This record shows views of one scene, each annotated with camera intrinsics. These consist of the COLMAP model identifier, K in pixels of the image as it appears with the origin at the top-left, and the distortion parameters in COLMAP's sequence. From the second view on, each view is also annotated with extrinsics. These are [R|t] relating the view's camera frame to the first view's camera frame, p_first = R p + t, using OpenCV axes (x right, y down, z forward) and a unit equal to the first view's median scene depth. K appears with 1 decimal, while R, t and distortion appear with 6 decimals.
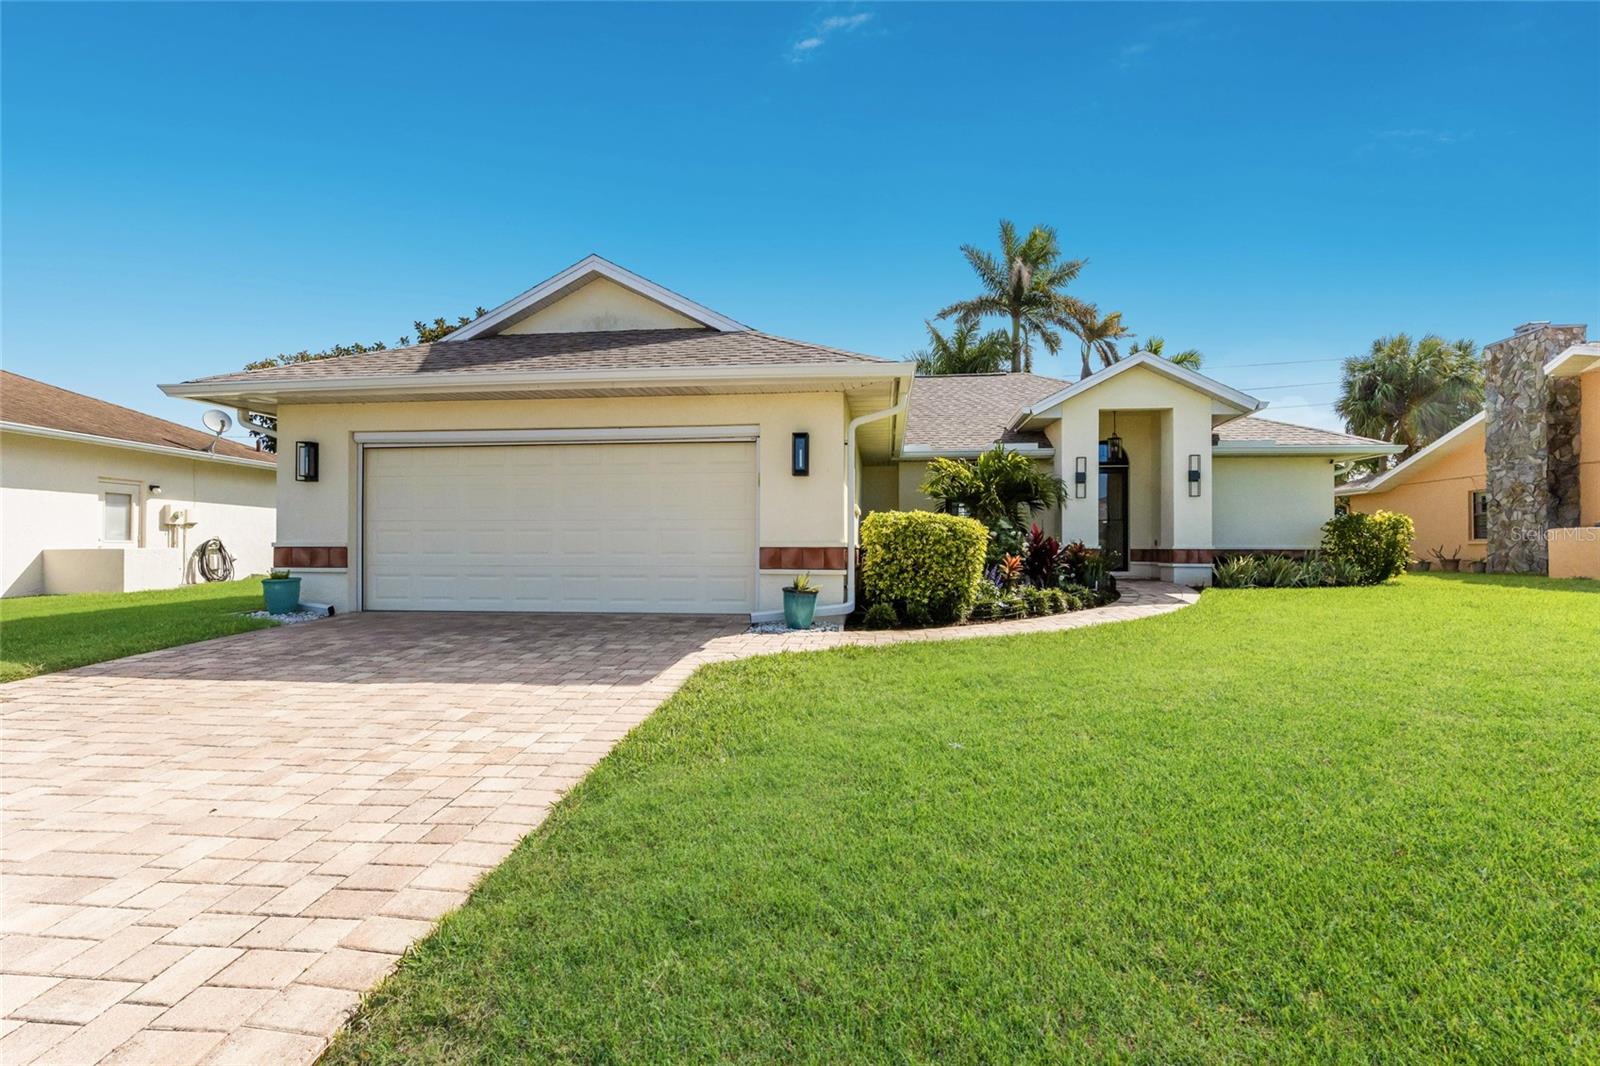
lens RADIAL K [[737.2, 0, 802.4], [0, 737.2, 516.8], [0, 0, 1]] dist [-0.001727, -0.000356]
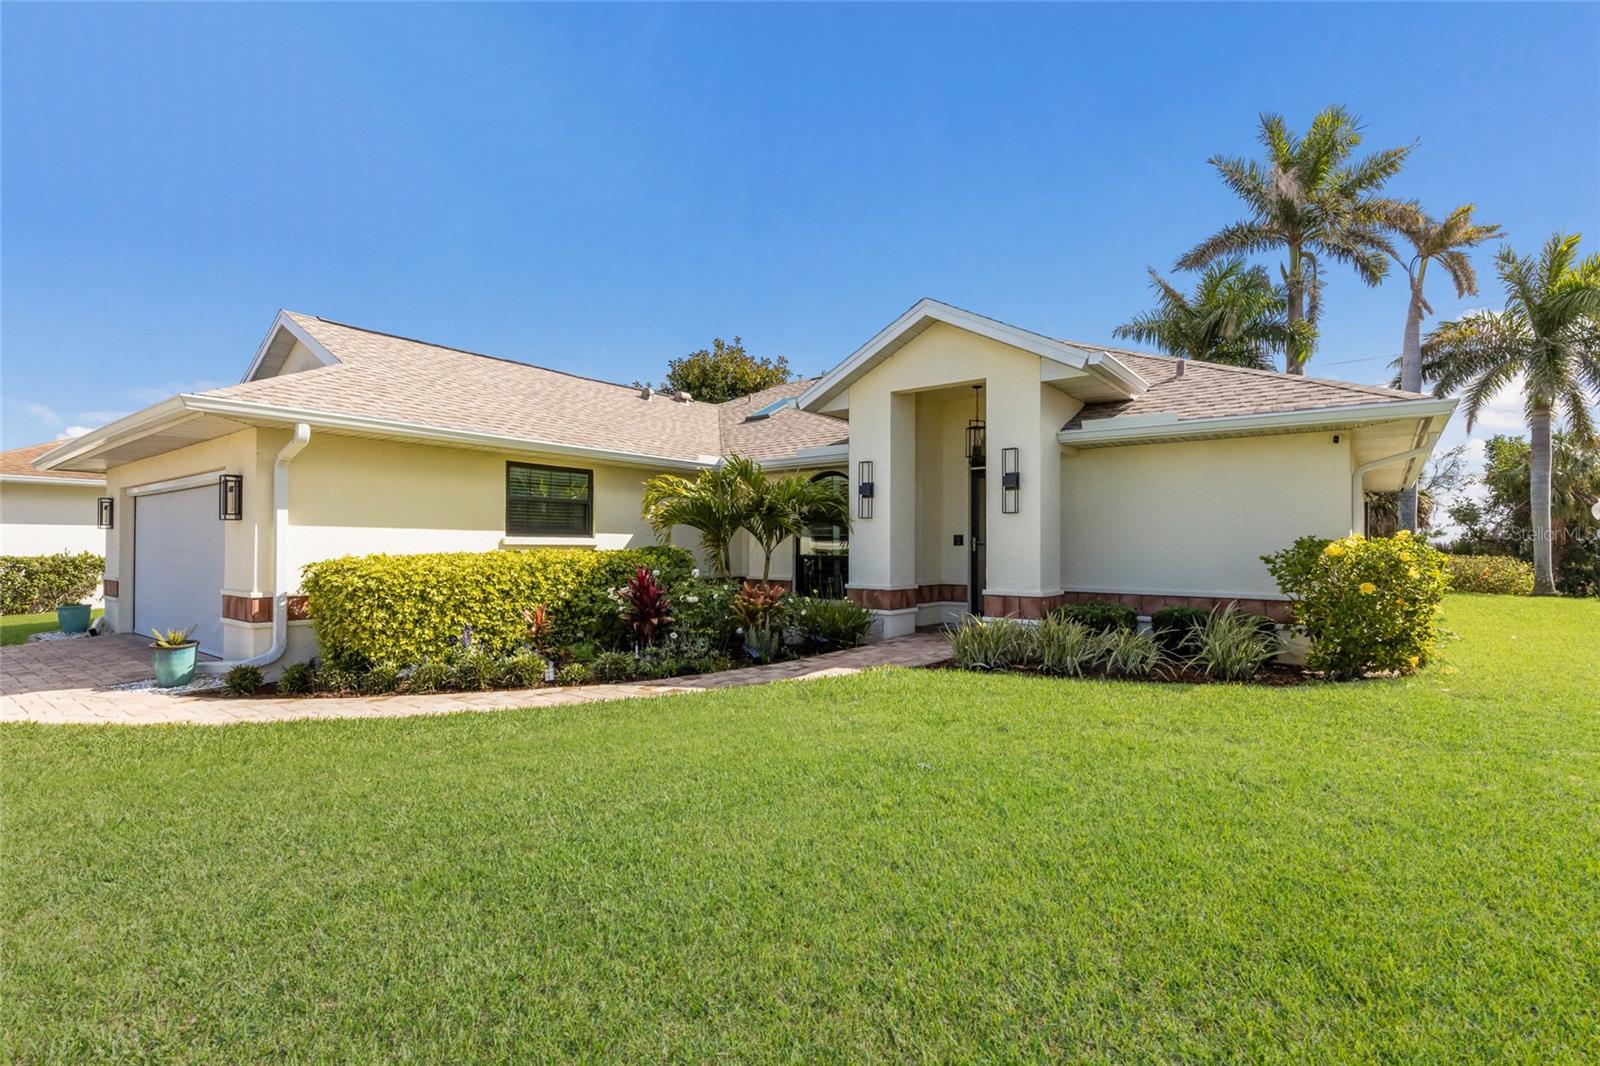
lens RADIAL K [[750.6, 0, 800.0], [0, 750.6, 533.0], [0, 0, 1]] dist [0.000128, 0.000060]
pose [[0.856039, -0.013219, -0.516742, 0.261114], [0.020570, 0.999752, 0.008502, -0.007241], [0.516502, -0.017907, 0.856099, 0.127290]]
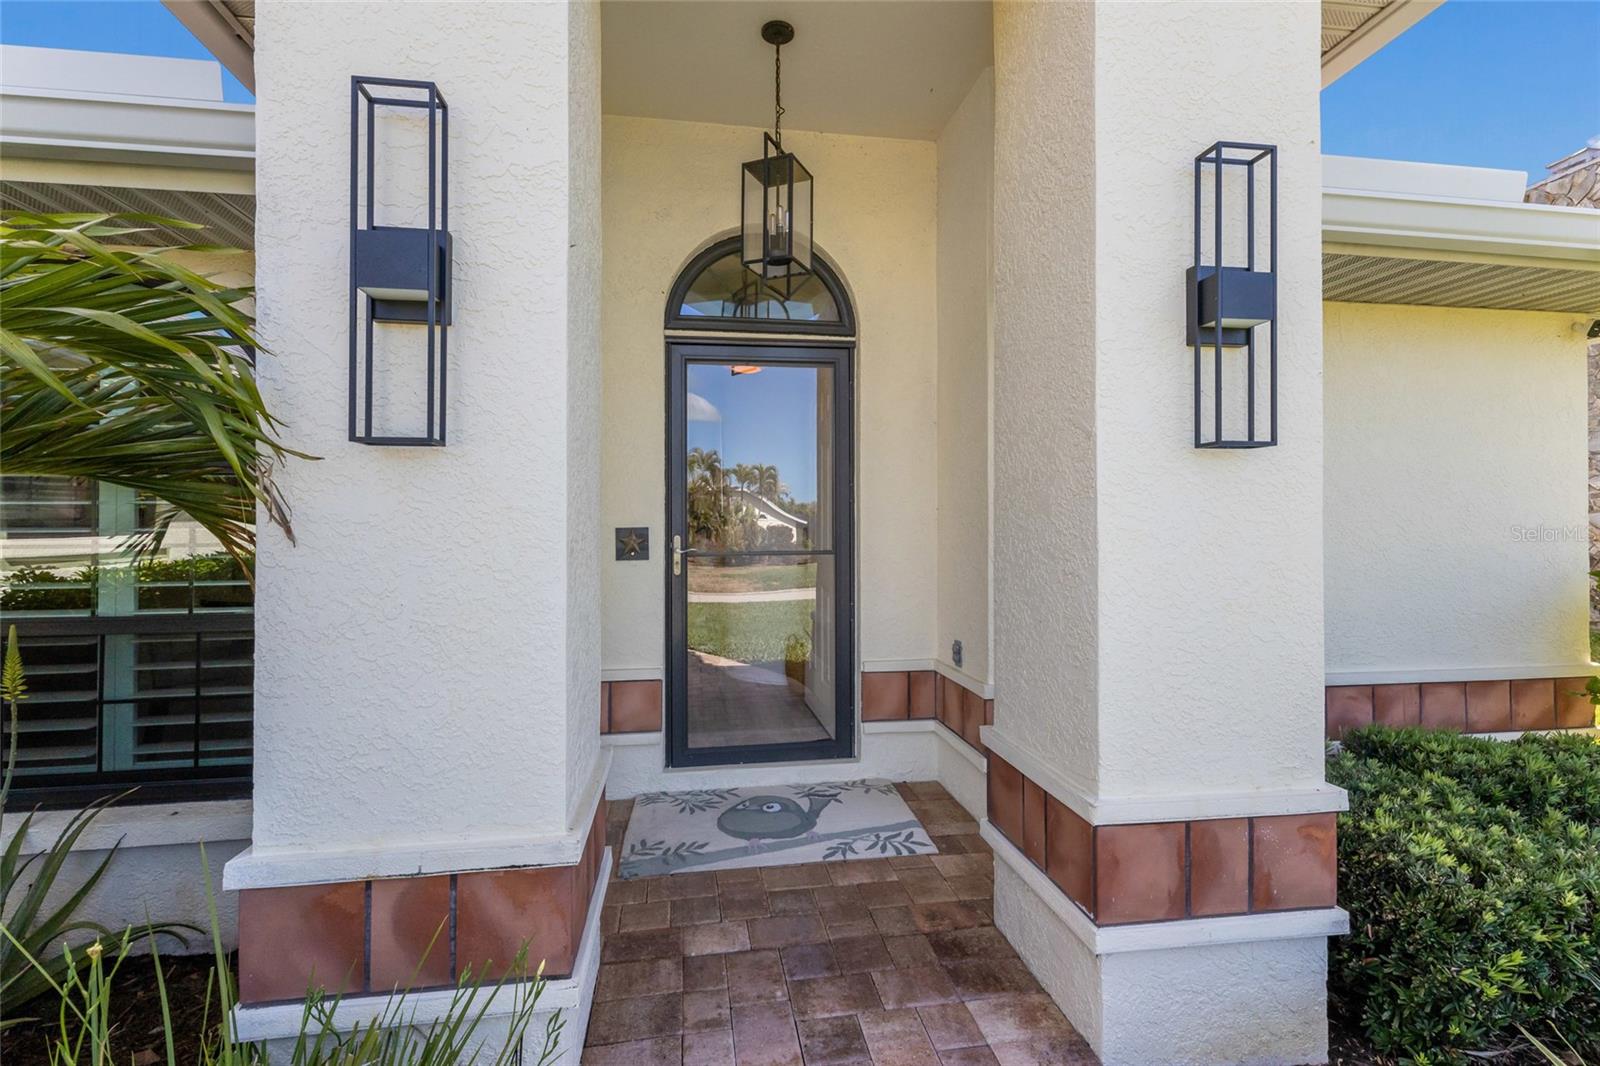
lens RADIAL K [[737.2, 0, 802.4], [0, 737.2, 516.8], [0, 0, 1]] dist [-0.001727, -0.000356]
pose [[0.963526, -0.006276, 0.267541, 0.151965], [-0.000621, 0.999670, 0.025687, -0.006542], [-0.267614, -0.024917, 0.963204, 0.324749]]
